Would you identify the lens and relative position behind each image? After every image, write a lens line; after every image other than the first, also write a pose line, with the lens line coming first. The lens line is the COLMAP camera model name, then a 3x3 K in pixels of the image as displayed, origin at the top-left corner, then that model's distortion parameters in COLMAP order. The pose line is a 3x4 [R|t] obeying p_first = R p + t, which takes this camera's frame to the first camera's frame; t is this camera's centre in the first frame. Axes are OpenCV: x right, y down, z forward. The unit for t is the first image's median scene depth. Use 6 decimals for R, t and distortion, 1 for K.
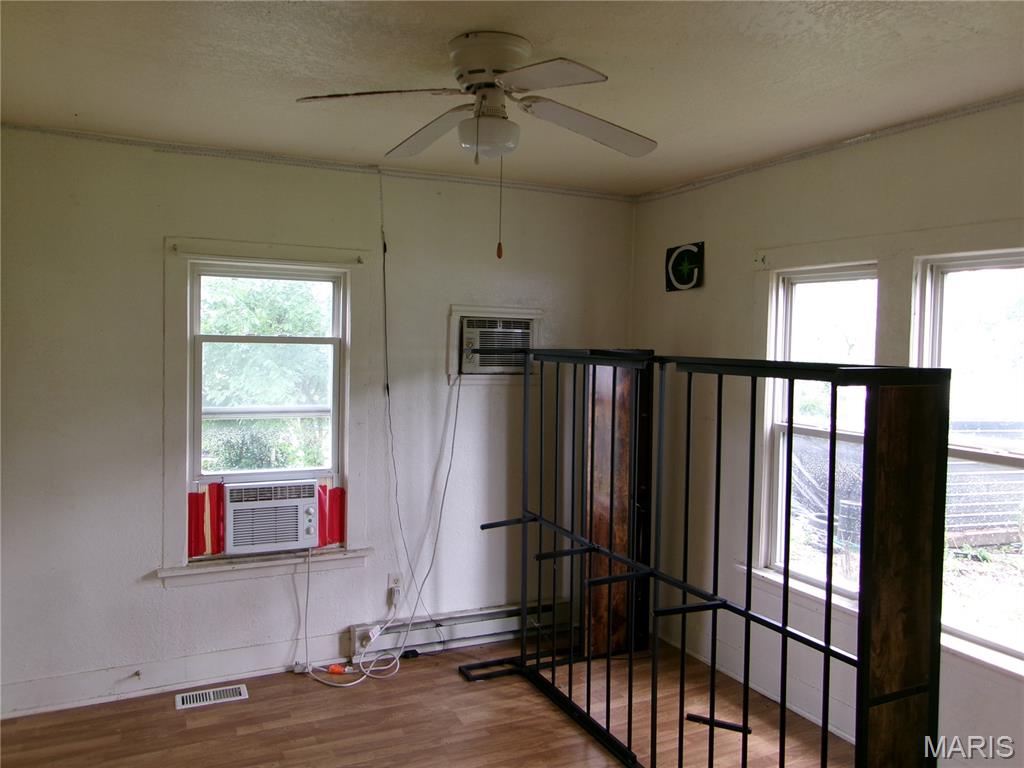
lens RADIAL K [[808.5, 0, 512.8], [0, 808.5, 361.6], [0, 0, 1]] dist [-0.005355, -0.001730]
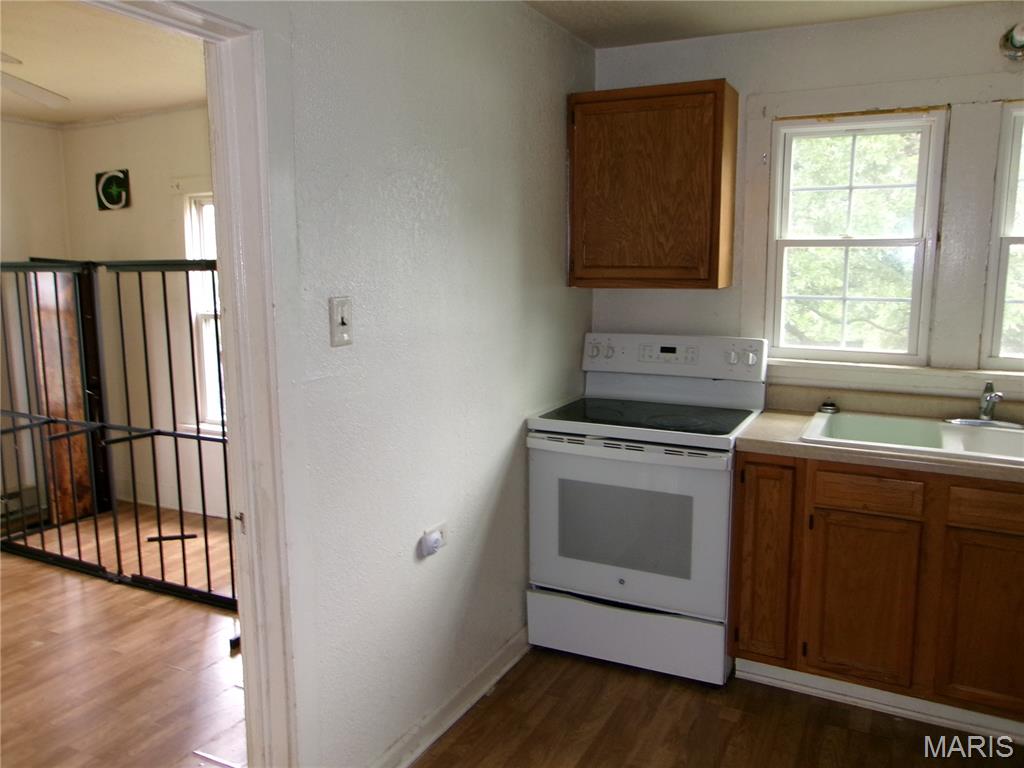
lens RADIAL K [[808.5, 0, 512.8], [0, 808.5, 361.6], [0, 0, 1]] dist [-0.005355, -0.001730]
pose [[0.804736, -0.104707, 0.584326, -0.035829], [0.046888, 0.992458, 0.113266, 0.027641], [-0.591779, -0.063752, 0.803576, -0.329751]]
